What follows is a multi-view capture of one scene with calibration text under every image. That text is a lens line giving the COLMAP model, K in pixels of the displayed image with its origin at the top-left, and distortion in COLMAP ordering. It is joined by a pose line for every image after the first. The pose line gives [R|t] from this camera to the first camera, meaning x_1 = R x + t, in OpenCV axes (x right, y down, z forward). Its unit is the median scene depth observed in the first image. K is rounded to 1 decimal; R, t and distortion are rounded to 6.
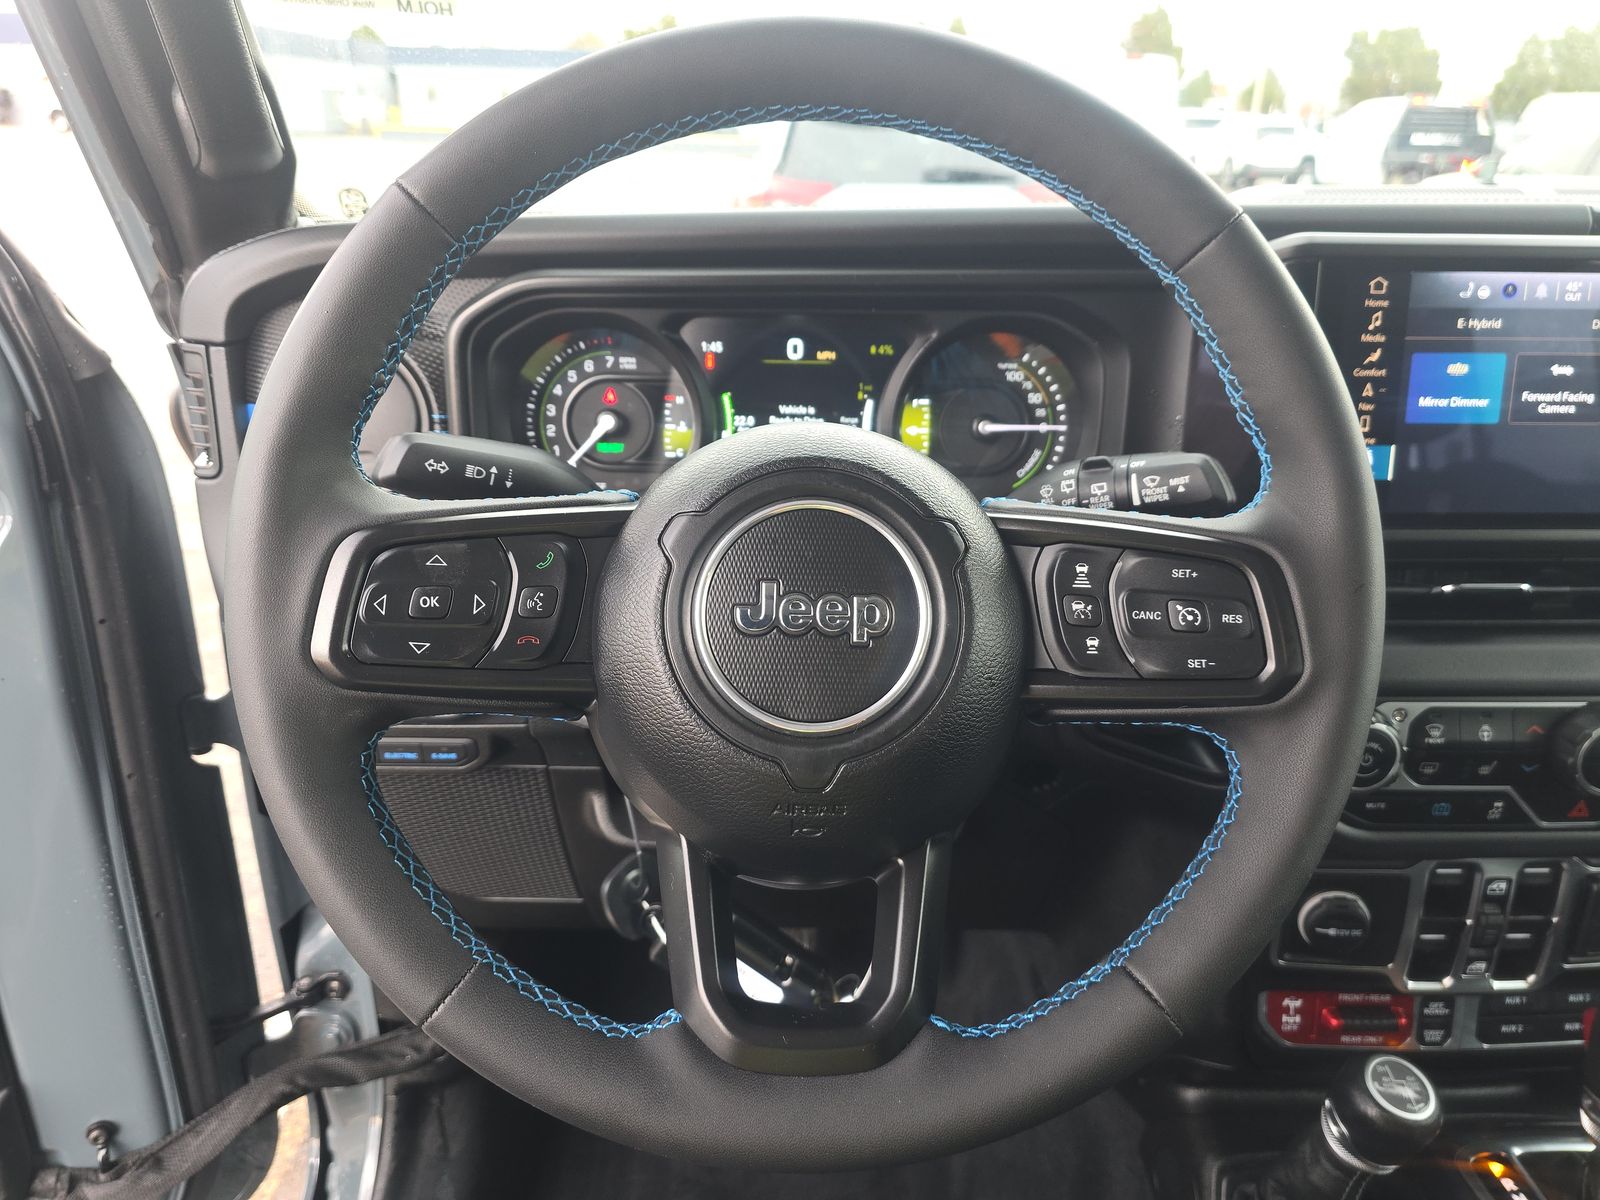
lens RADIAL K [[1085.4, 0, 800.2], [0, 1085.4, 588.2], [0, 0, 1]] dist [0.061496, -0.070698]
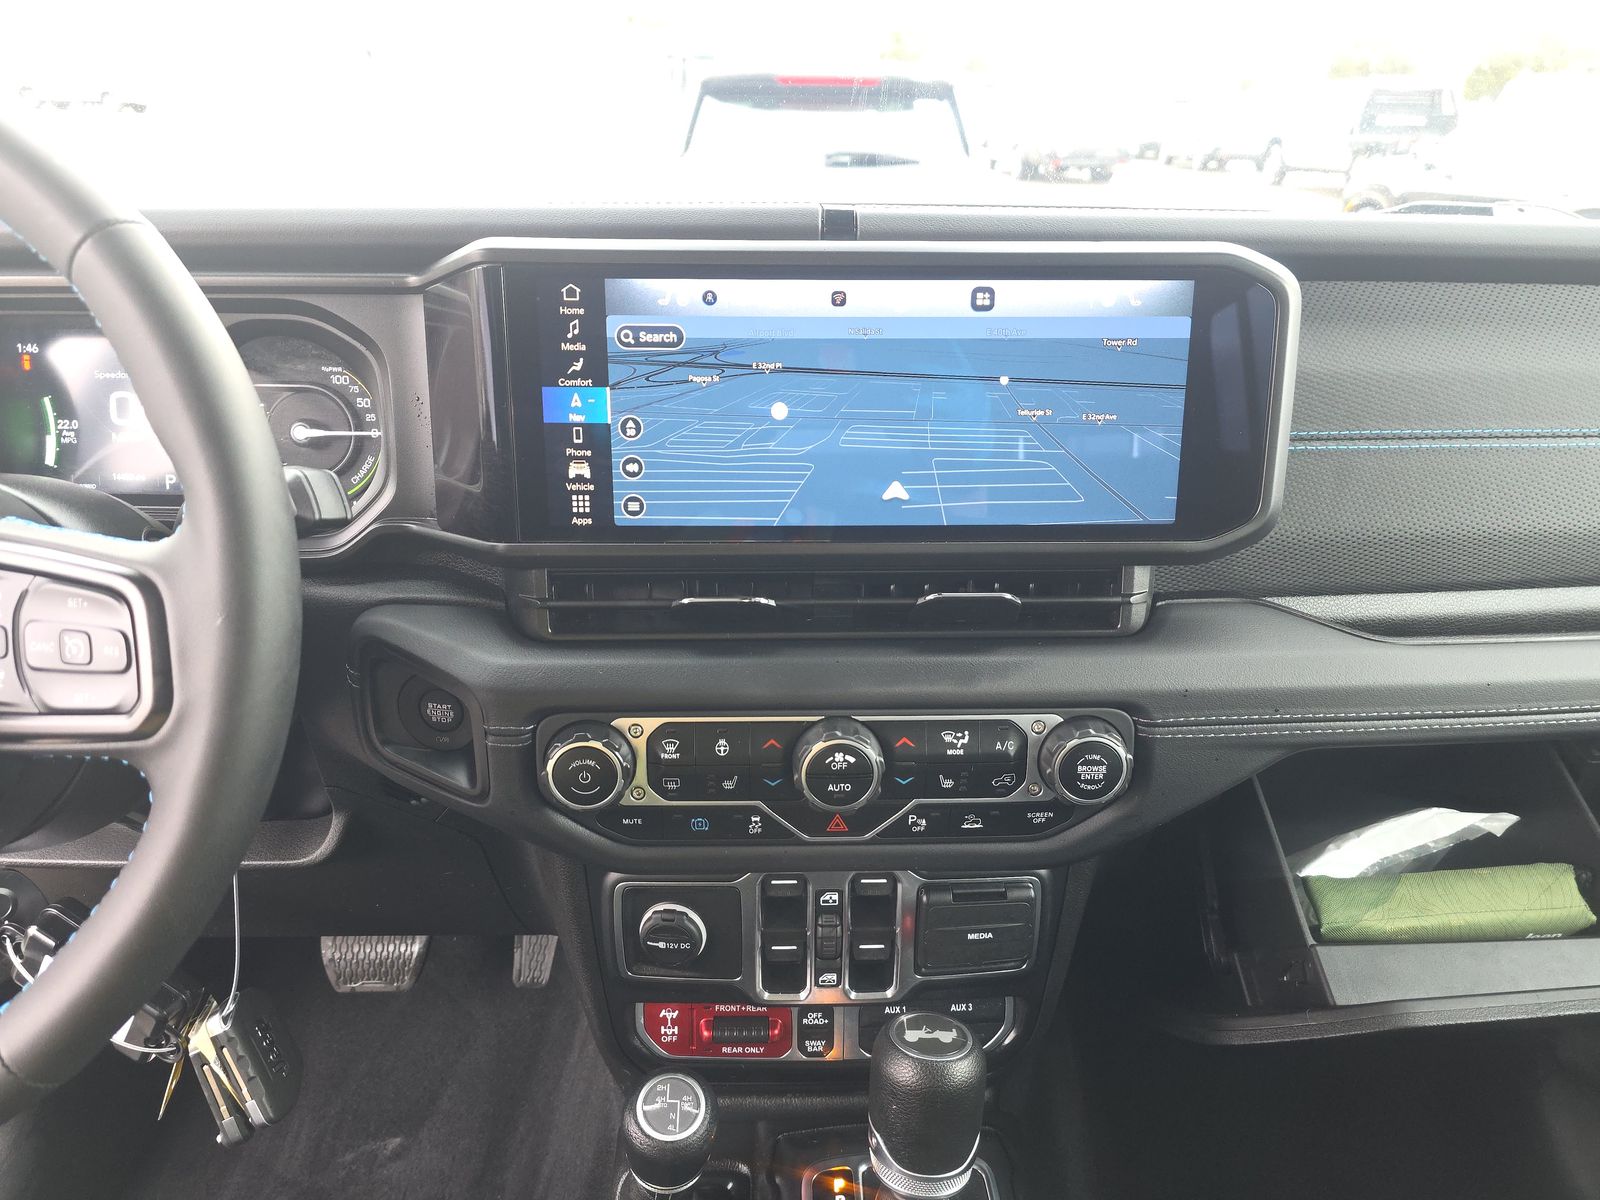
lens RADIAL K [[1068.3, 0, 798.3], [0, 1068.3, 589.8], [0, 0, 1]] dist [0.074646, -0.066756]
pose [[0.999989, -0.004012, 0.002504, 0.600803], [0.003965, 0.999824, 0.018327, -0.024119], [-0.002577, -0.018316, 0.999829, 0.035382]]
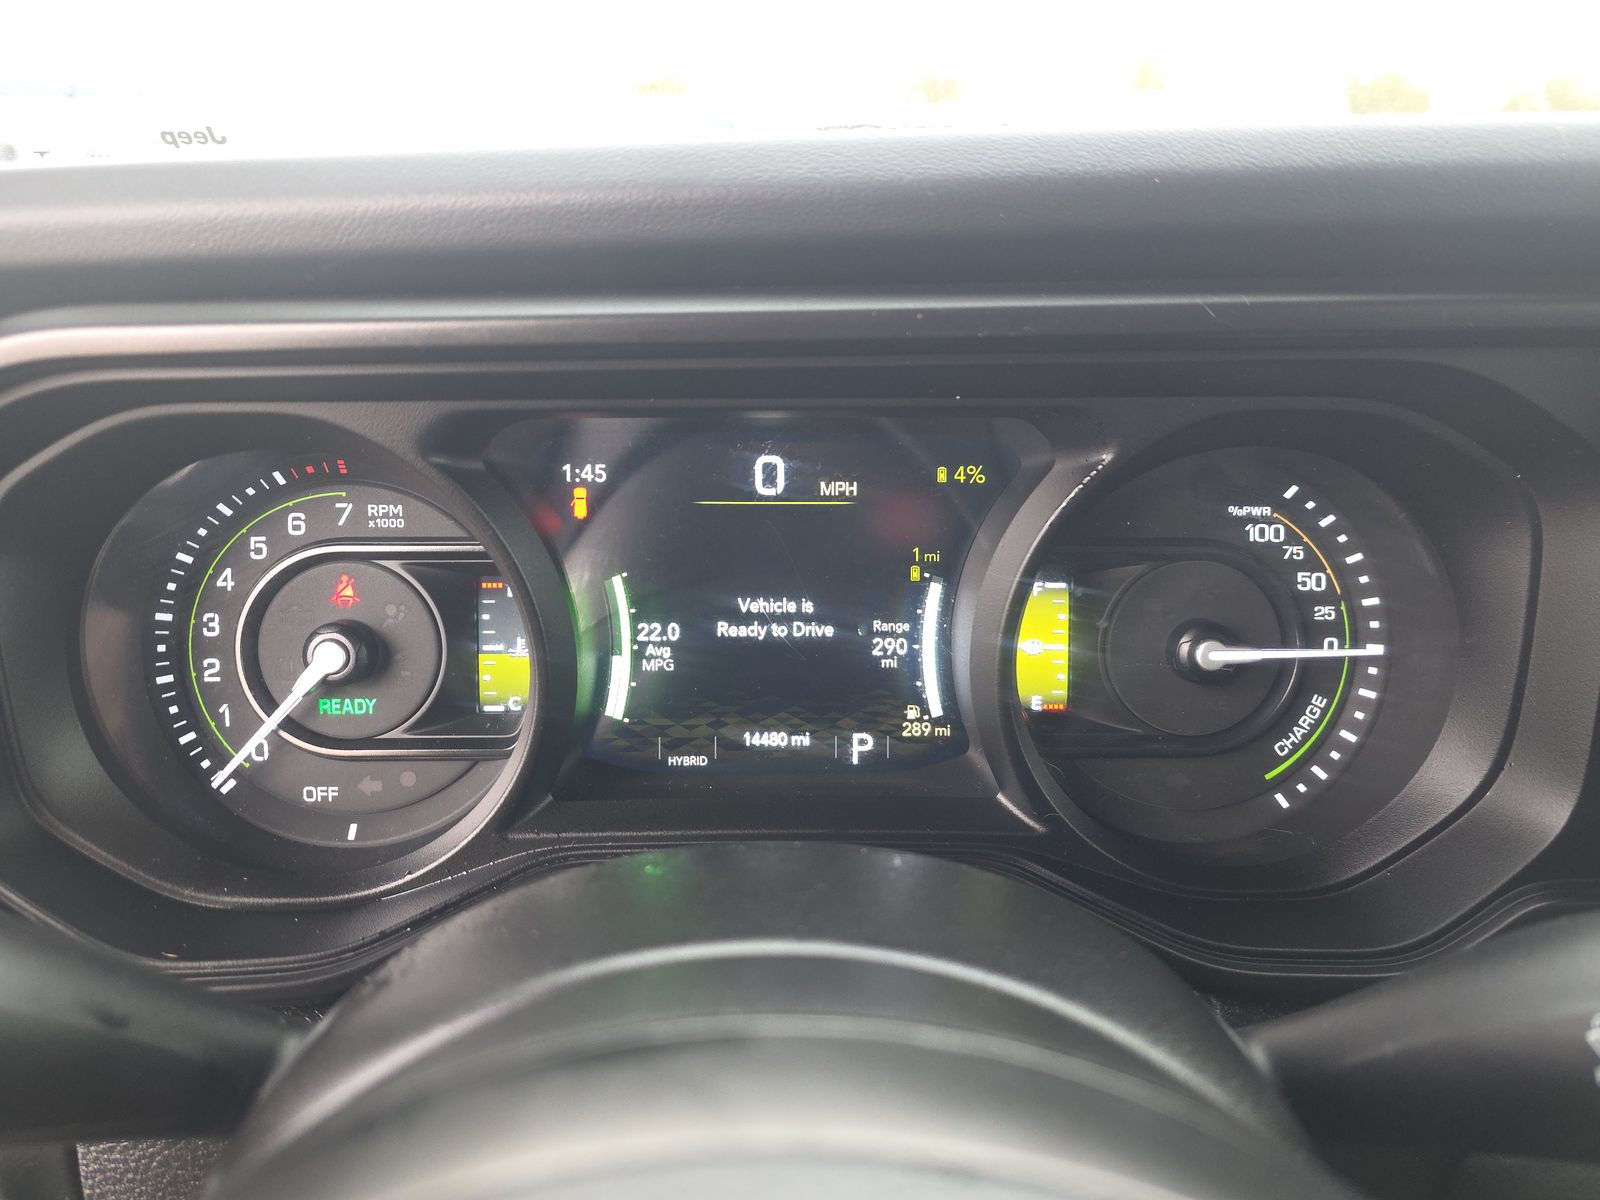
lens RADIAL K [[1077.4, 0, 810.8], [0, 1077.4, 567.0], [0, 0, 1]] dist [0.032837, -0.071828]
pose [[0.999931, -0.011676, 0.000939, 0.011771], [0.011711, 0.998339, -0.056403, -0.158312], [-0.000279, 0.056410, 0.998408, 0.562800]]
